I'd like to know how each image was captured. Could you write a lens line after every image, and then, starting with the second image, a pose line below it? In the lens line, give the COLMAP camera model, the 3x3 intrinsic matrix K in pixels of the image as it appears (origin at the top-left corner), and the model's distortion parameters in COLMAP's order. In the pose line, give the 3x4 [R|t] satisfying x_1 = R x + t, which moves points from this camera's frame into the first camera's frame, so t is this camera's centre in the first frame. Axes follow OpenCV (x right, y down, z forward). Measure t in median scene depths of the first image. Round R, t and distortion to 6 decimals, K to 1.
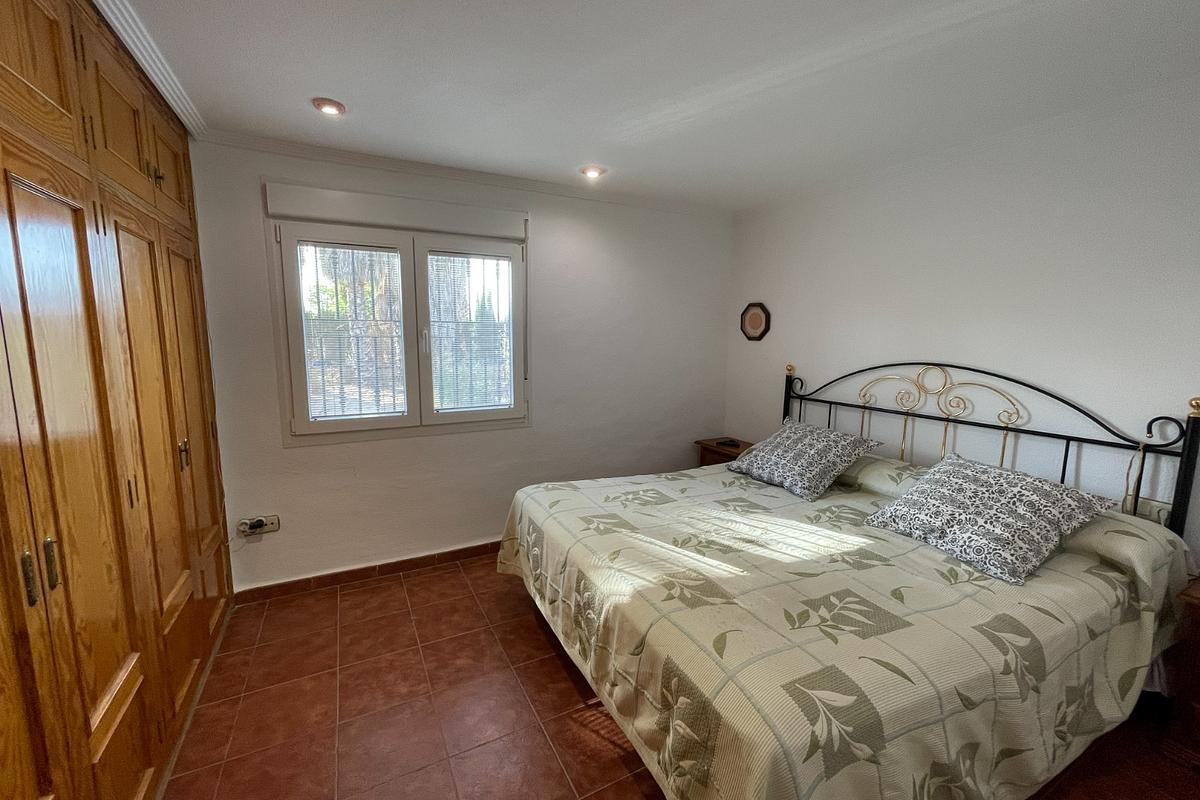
lens RADIAL K [[489.0, 0, 599.1], [0, 489.0, 401.1], [0, 0, 1]] dist [0.004103, 0.000492]
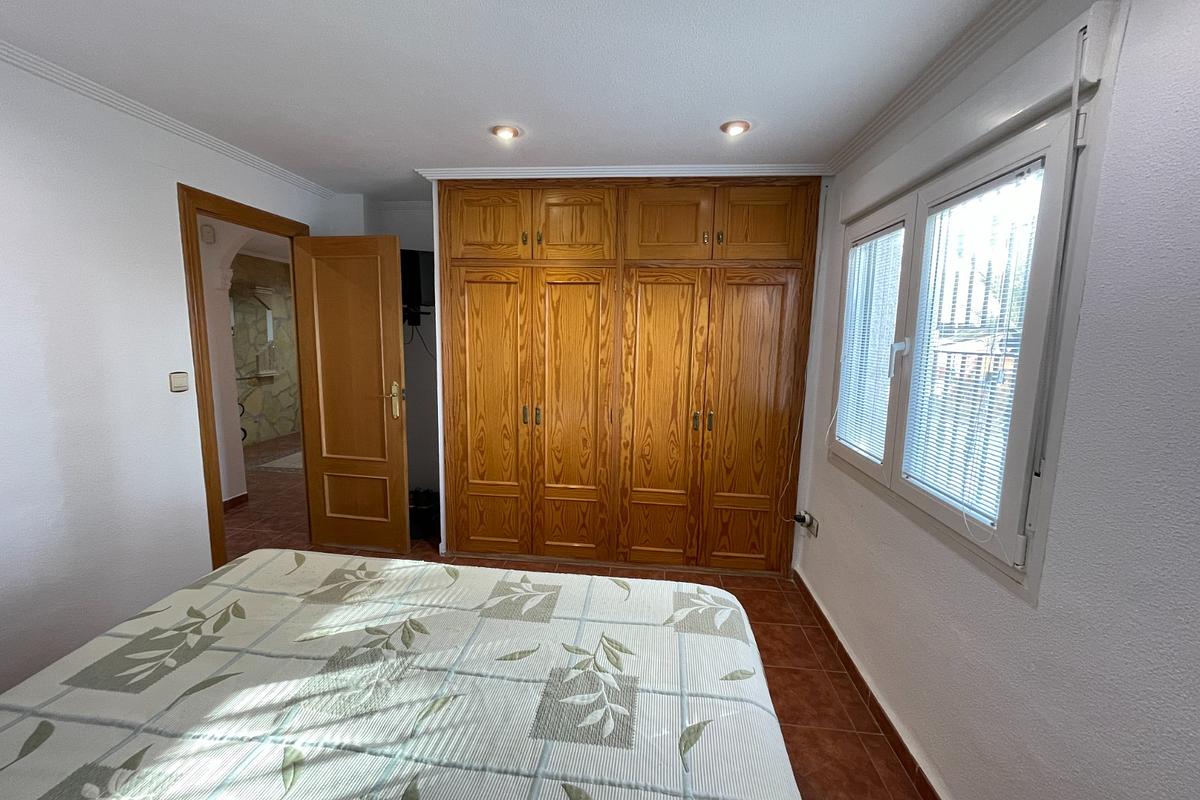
lens RADIAL K [[489.0, 0, 598.6], [0, 489.0, 397.0], [0, 0, 1]] dist [0.004103, 0.000492]
pose [[-0.564361, 0.086670, -0.820966, 0.577595], [-0.137618, 0.970681, 0.197079, -0.221724], [0.813977, 0.224204, -0.535887, 1.552351]]
